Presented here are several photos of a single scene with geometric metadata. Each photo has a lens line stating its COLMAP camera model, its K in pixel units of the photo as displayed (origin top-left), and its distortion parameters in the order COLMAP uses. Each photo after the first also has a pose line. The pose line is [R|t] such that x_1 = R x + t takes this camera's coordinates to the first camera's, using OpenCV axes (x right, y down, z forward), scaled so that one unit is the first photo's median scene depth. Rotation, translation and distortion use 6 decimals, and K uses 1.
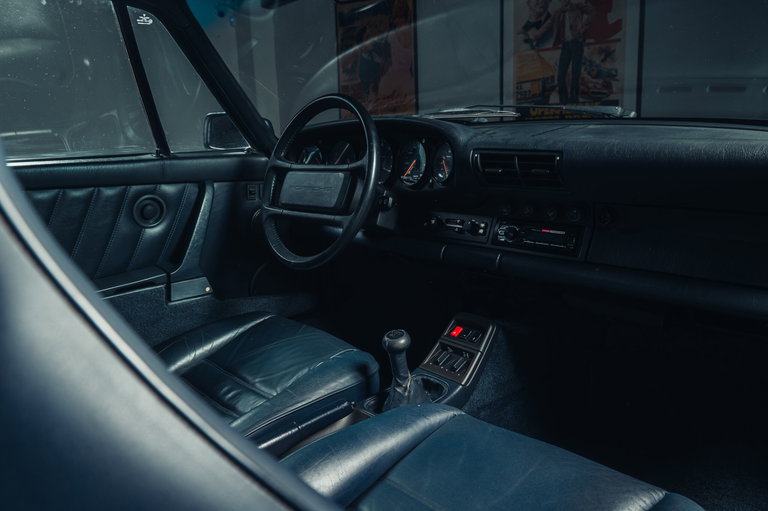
lens RADIAL K [[605.5, 0, 384.0], [0, 605.5, 255.5], [0, 0, 1]] dist [-0.048445, -0.001090]
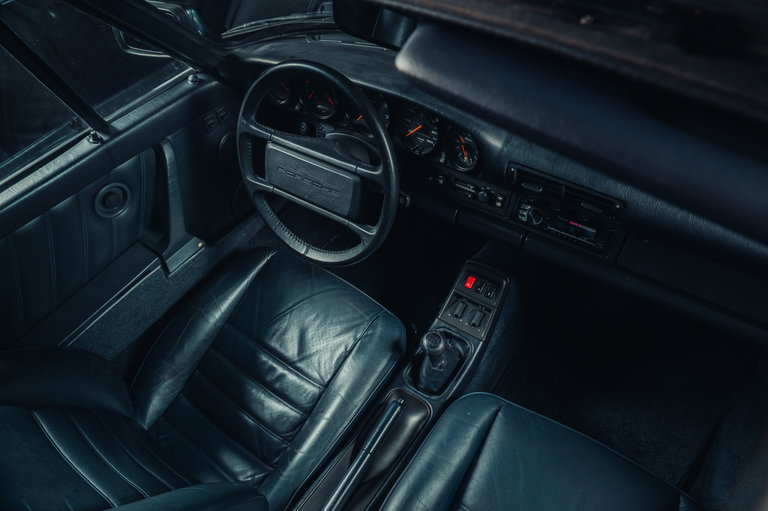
lens RADIAL K [[523.5, 0, 384.0], [0, 523.5, 255.5], [0, 0, 1]] dist [-0.007293, -0.000902]
pose [[0.976256, -0.185333, 0.112143, -0.037875], [0.084398, 0.802209, 0.591048, -0.144967], [-0.199503, -0.567550, 0.798803, 0.097628]]
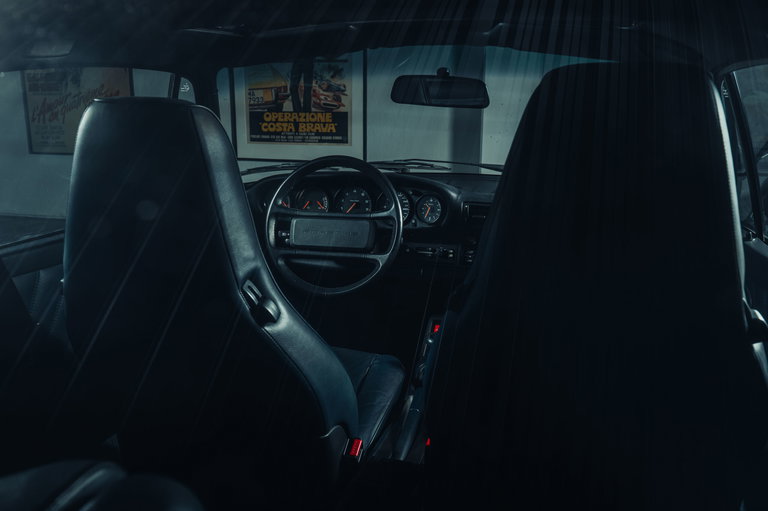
lens RADIAL K [[600.9, 0, 384.0], [0, 600.9, 255.5], [0, 0, 1]] dist [-0.013834, -0.002829]
pose [[0.833792, -0.095035, 0.543838, -0.219050], [0.078002, 0.995470, 0.054368, -0.038677], [-0.546541, -0.002911, 0.837427, -0.025448]]
